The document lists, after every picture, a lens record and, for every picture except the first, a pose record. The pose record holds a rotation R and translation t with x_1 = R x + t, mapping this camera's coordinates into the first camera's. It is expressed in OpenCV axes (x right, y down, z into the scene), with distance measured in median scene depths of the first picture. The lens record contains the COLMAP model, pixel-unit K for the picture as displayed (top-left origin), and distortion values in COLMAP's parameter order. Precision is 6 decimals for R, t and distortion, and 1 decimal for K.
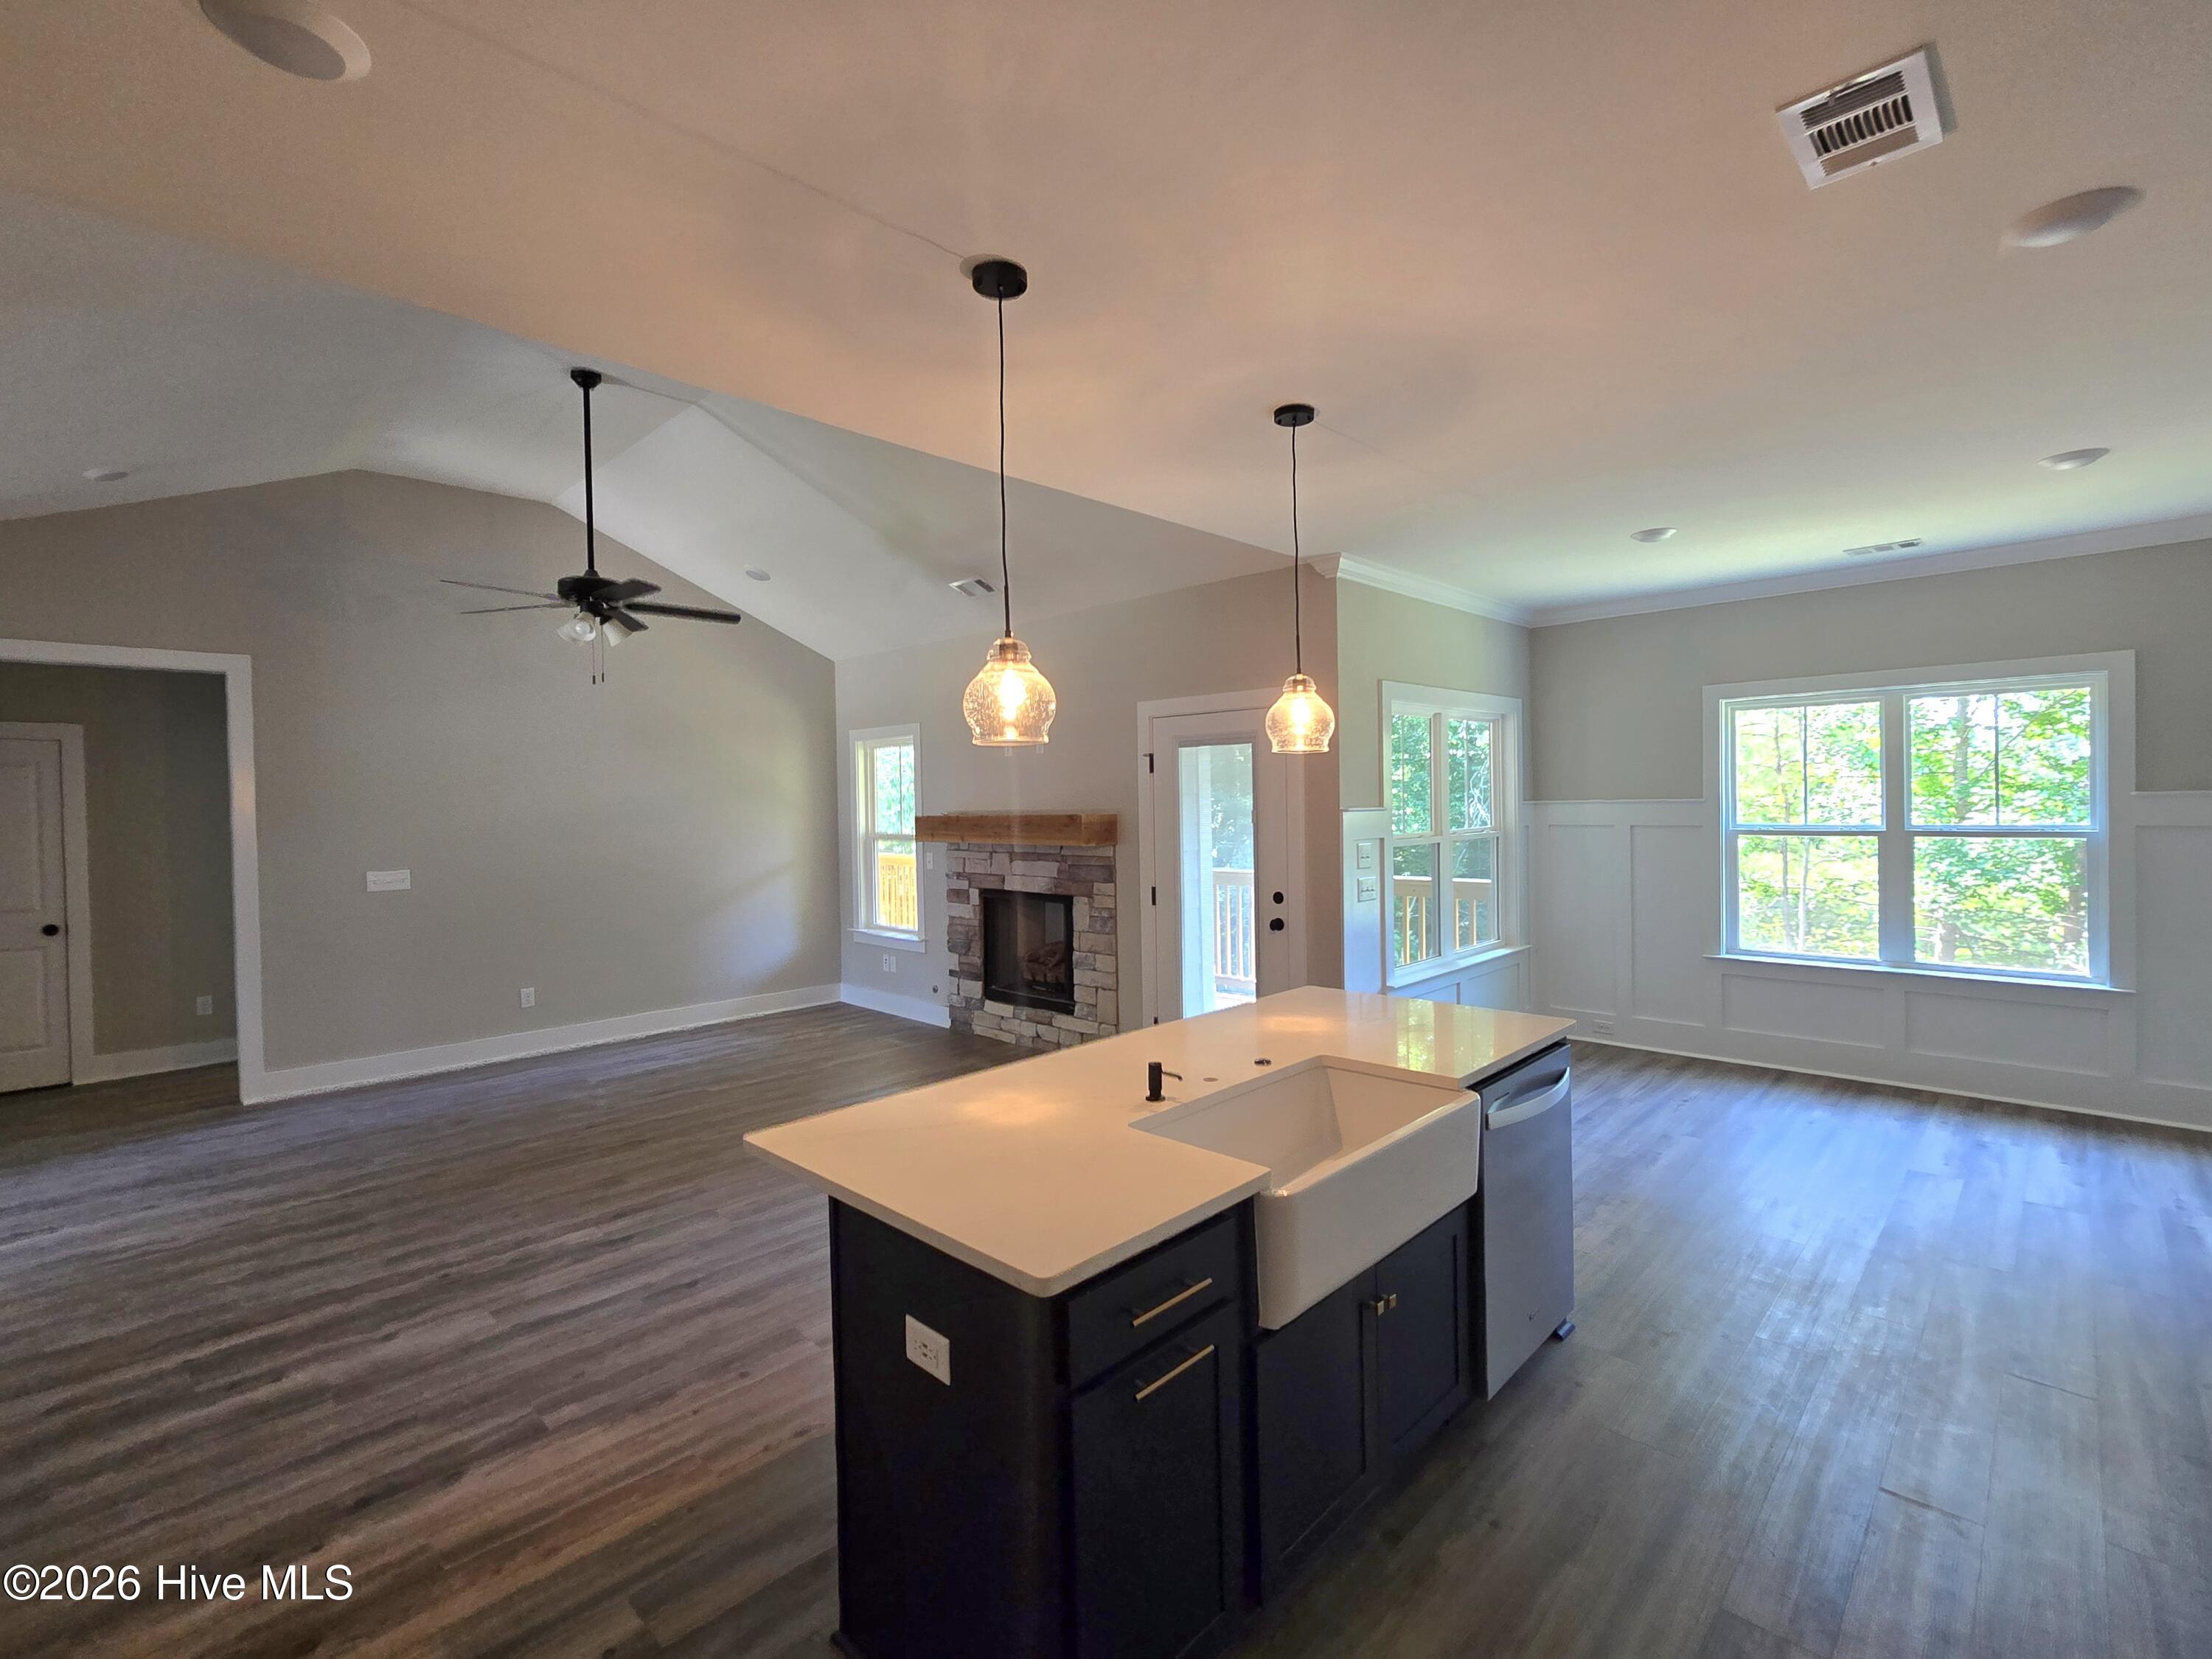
lens RADIAL K [[991.7, 0, 1104.0], [0, 991.7, 816.7], [0, 0, 1]] dist [-0.007808, 0.000046]
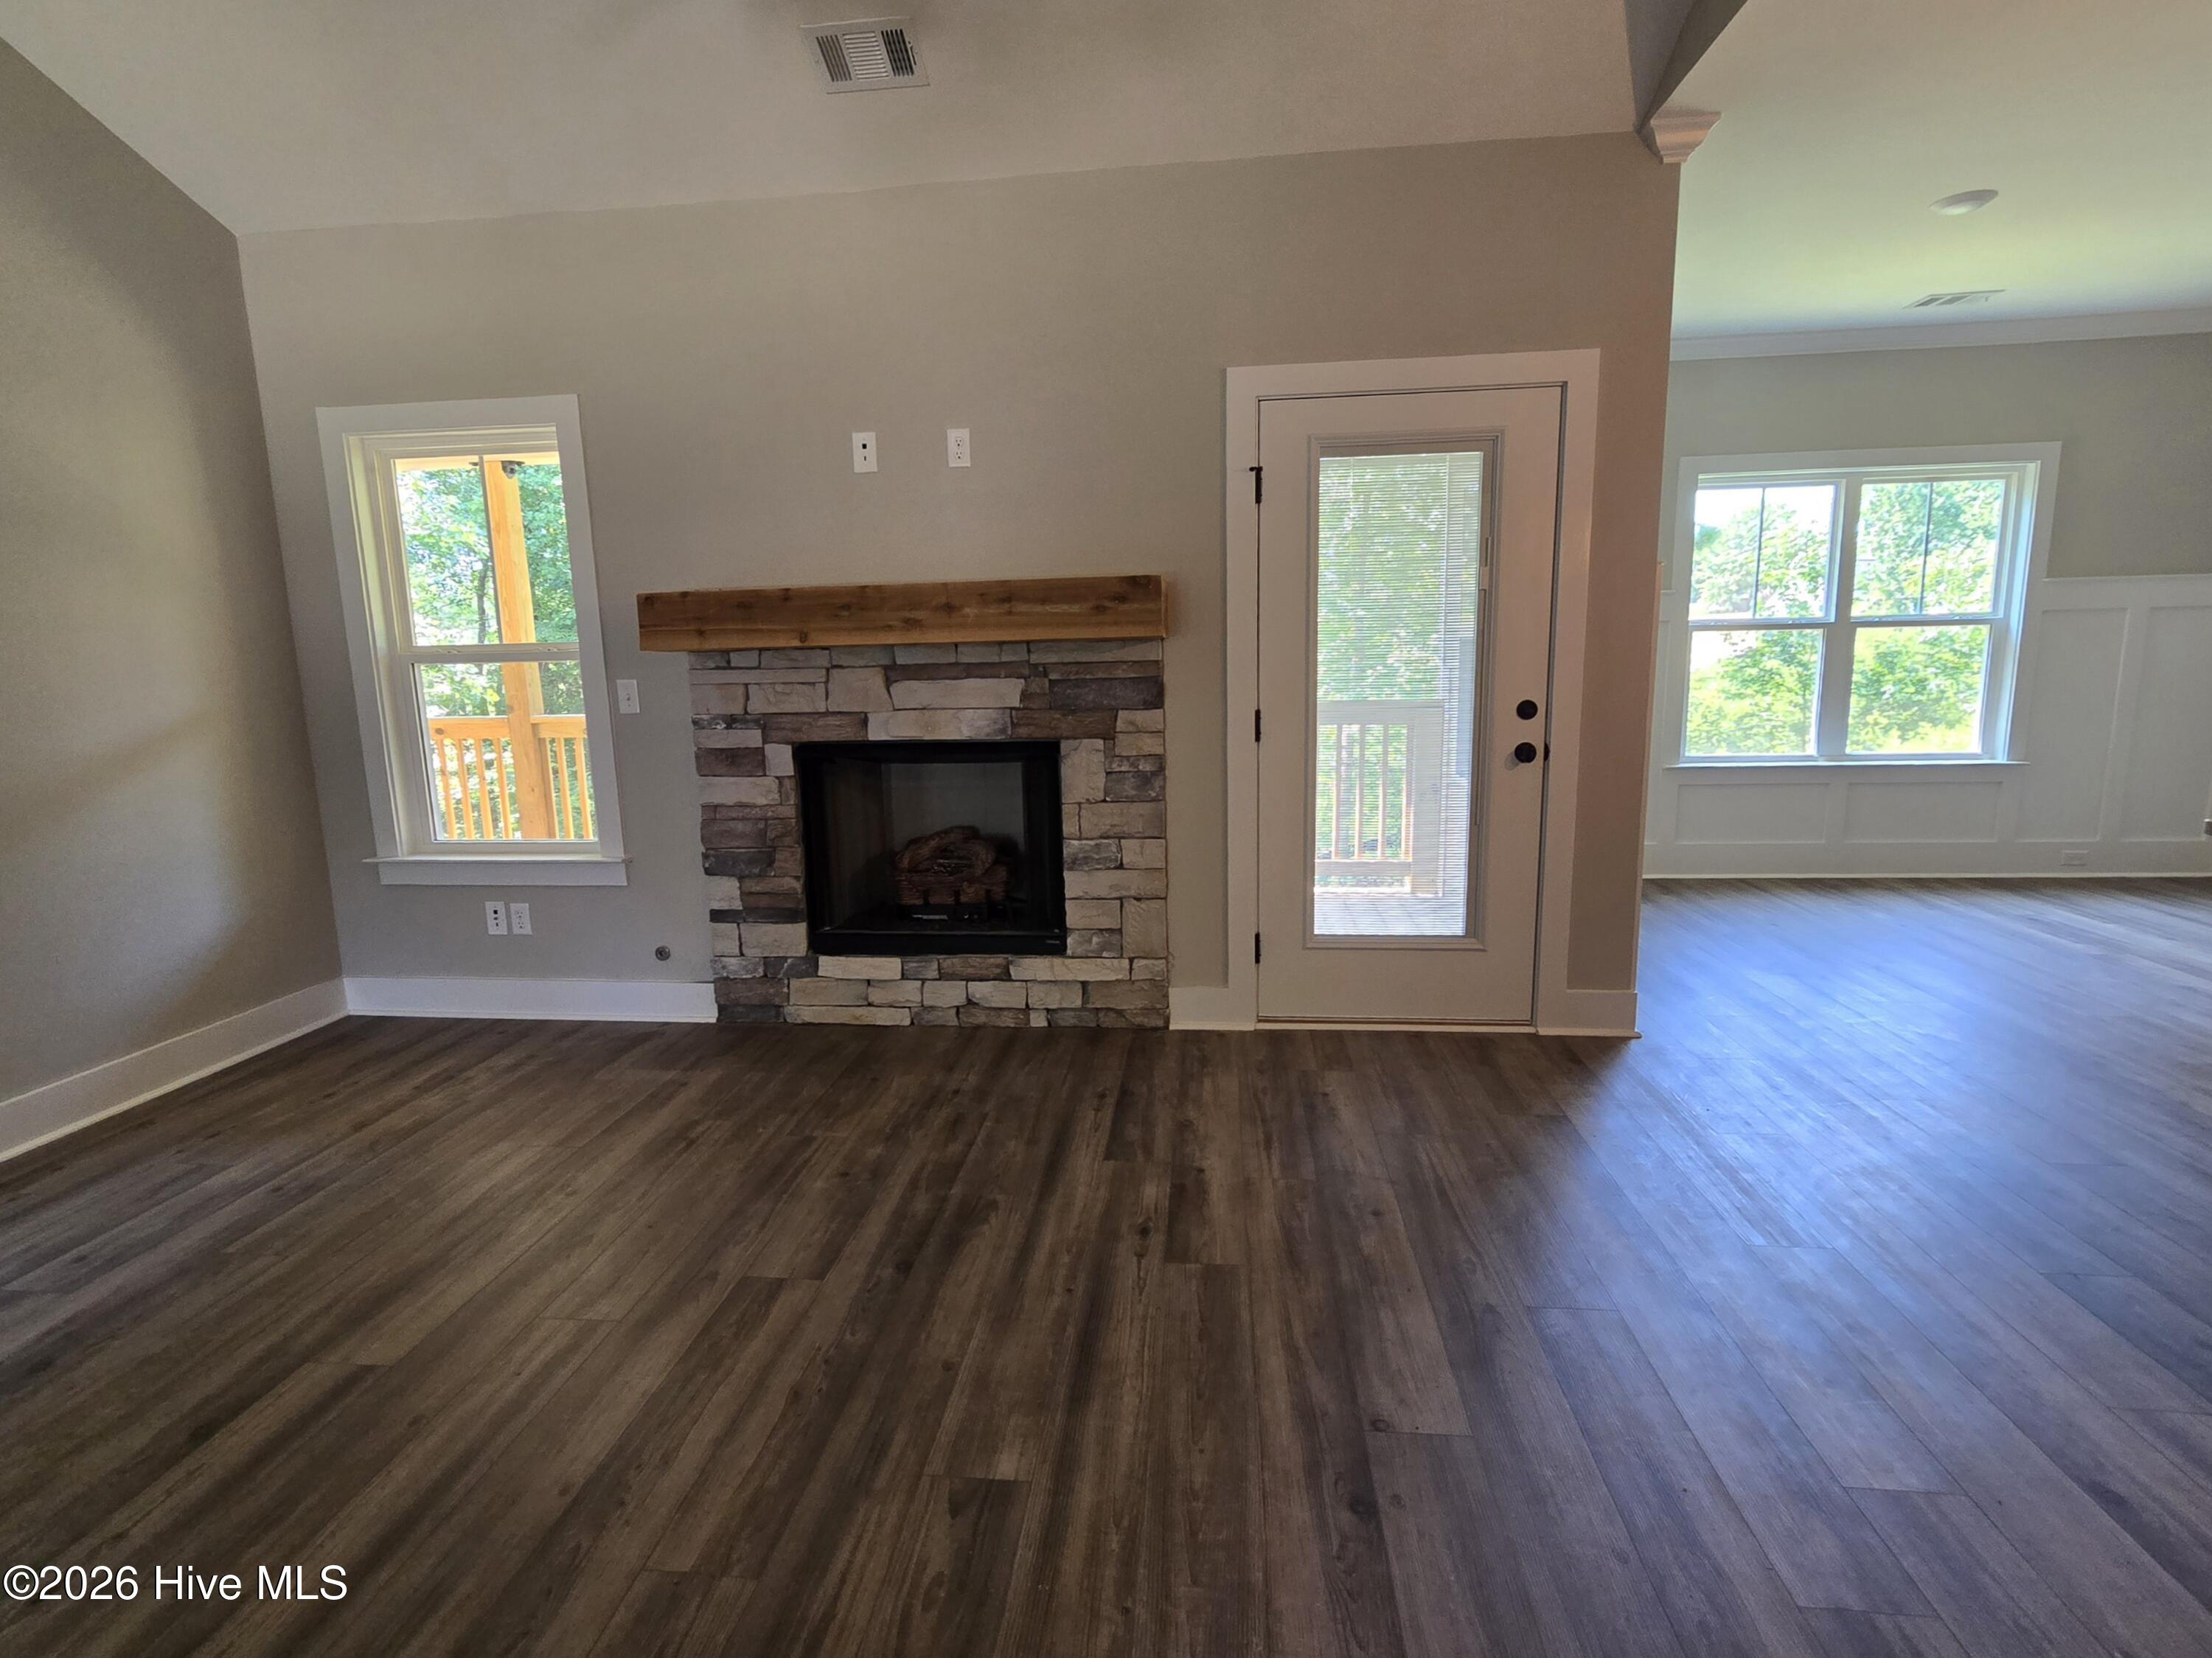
lens RADIAL K [[1041.0, 0, 1099.5], [0, 1041.0, 820.3], [0, 0, 1]] dist [-0.007954, -0.000232]
pose [[0.789711, -0.098906, 0.605453, -0.364323], [0.019754, 0.990506, 0.136042, 0.047265], [-0.613161, -0.095474, 0.784167, 0.541779]]
